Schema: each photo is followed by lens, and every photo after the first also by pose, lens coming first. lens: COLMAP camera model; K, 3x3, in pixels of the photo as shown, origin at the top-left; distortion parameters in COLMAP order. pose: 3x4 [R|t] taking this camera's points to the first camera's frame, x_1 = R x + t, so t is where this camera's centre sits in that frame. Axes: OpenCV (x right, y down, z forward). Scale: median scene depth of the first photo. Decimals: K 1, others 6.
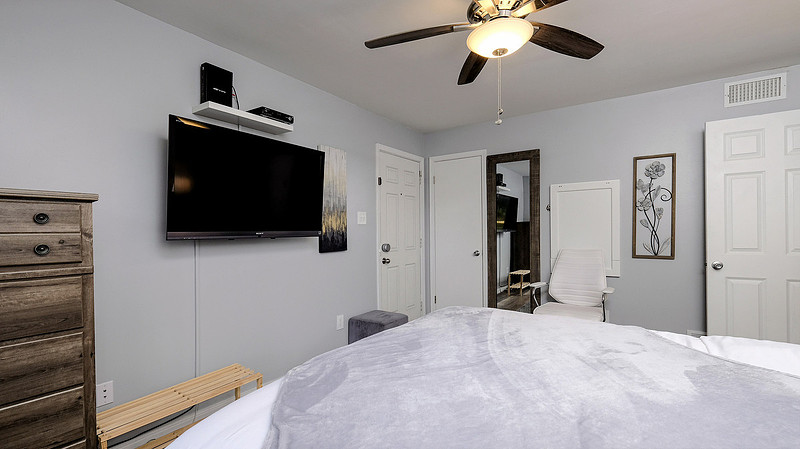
lens RADIAL K [[349.6, 0, 400.0], [0, 349.6, 224.5], [0, 0, 1]] dist [-0.000232, -0.000037]
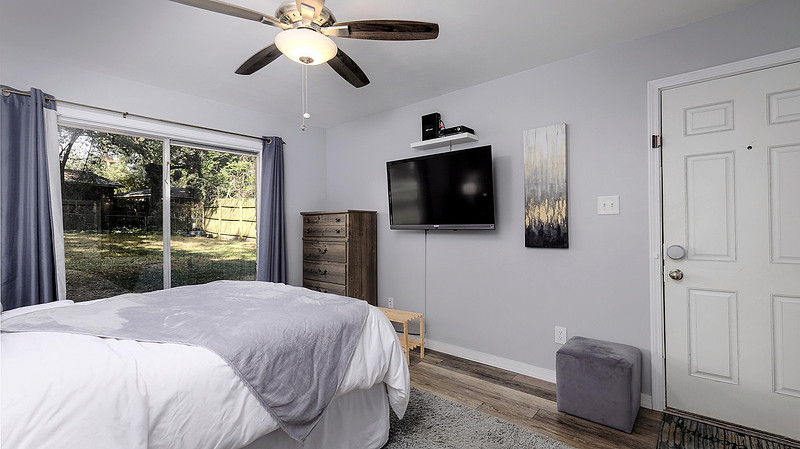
lens RADIAL K [[349.6, 0, 400.0], [0, 349.6, 224.5], [0, 0, 1]] dist [-0.000232, -0.000037]
pose [[-0.127836, 0.006276, -0.991775, 1.276594], [0.026753, 0.999638, 0.002878, 0.014690], [0.991434, -0.026165, -0.127958, 1.369739]]
